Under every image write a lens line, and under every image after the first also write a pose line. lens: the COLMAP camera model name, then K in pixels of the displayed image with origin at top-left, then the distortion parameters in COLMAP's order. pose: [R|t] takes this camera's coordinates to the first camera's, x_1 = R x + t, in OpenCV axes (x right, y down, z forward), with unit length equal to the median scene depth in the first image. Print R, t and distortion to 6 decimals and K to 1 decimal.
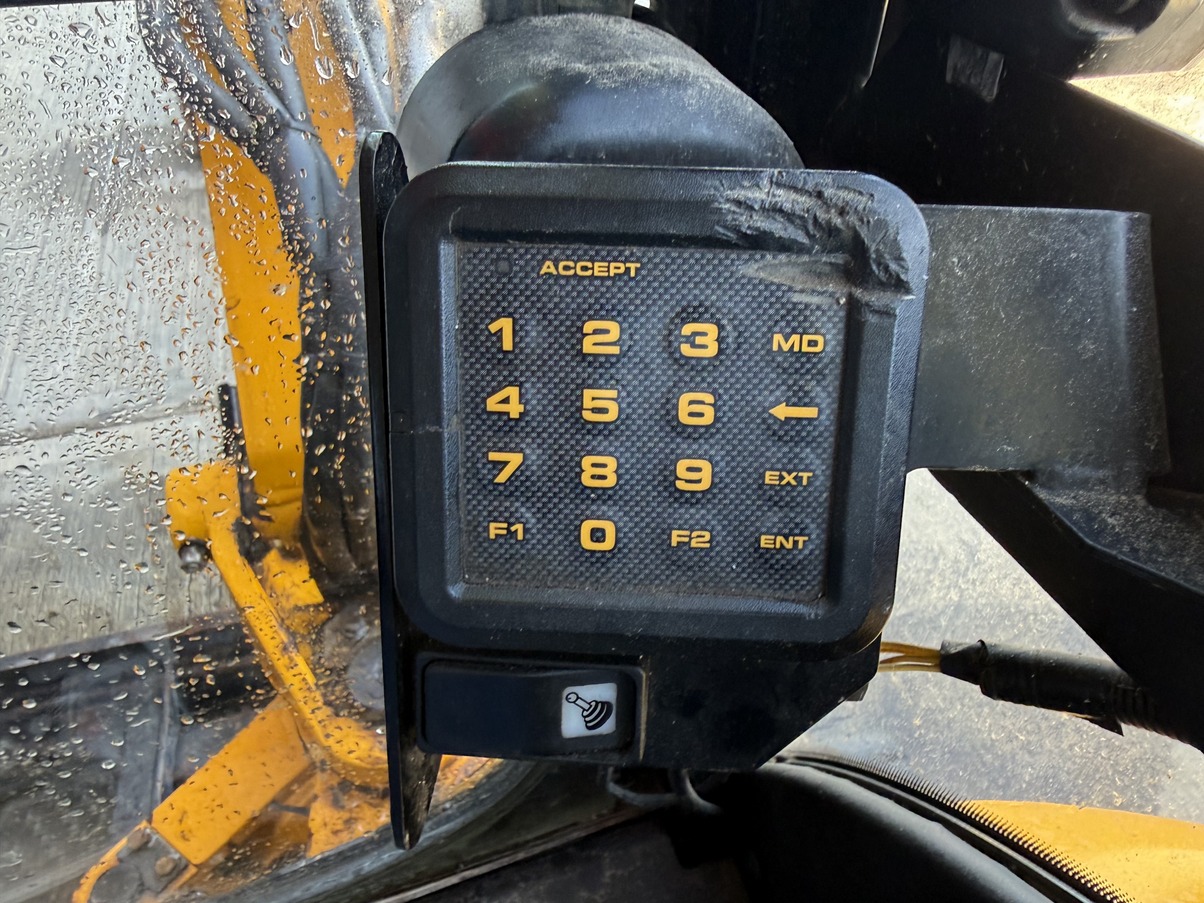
lens RADIAL K [[868.0, 0, 606.4], [0, 868.0, 451.6], [0, 0, 1]] dist [0.027240, -0.034877]
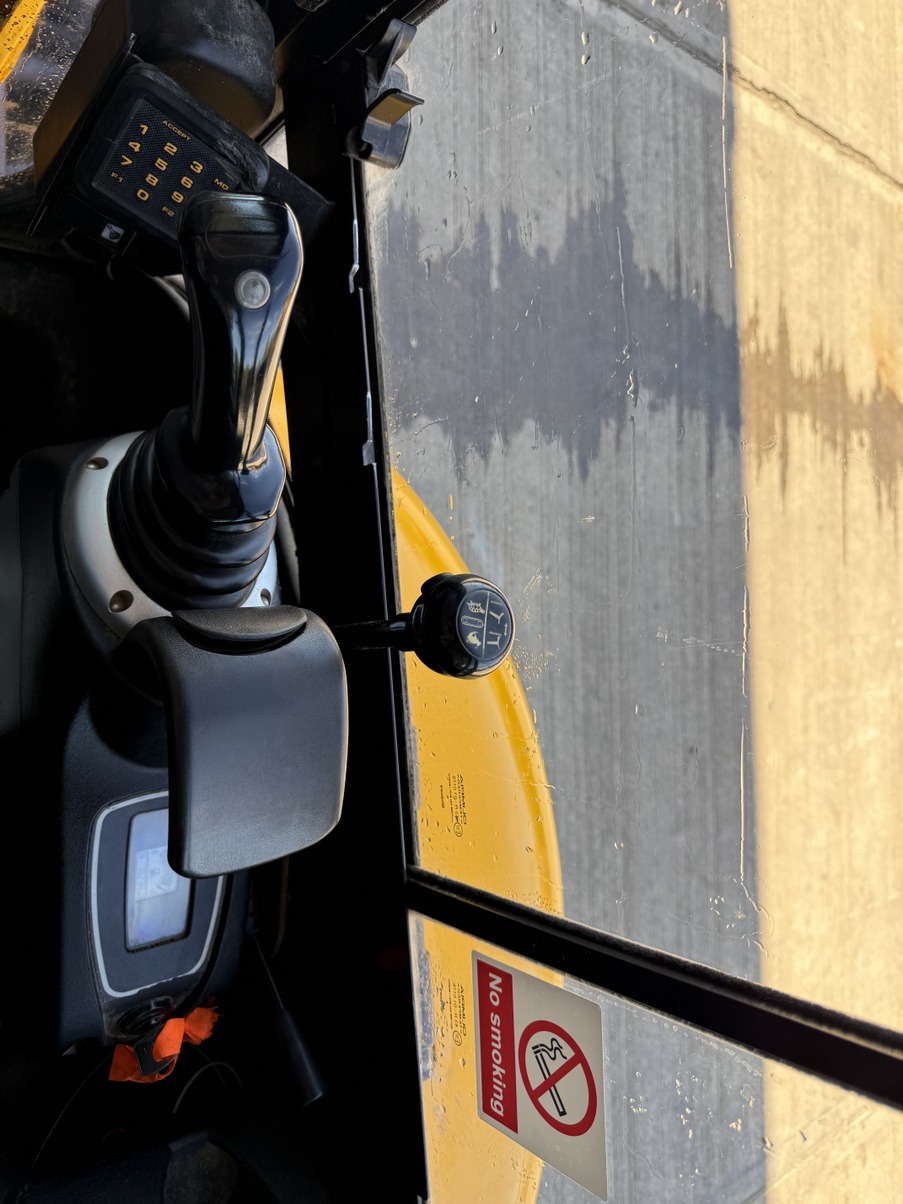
lens RADIAL K [[868.0, 0, 452.0], [0, 868.0, 605.3], [0, 0, 1]] dist [0.027240, -0.034877]
pose [[0.754052, 0.311835, 0.578070, -0.579979], [-0.603358, 0.676647, 0.422028, -1.004768], [-0.259546, -0.667014, 0.698375, -2.812596]]
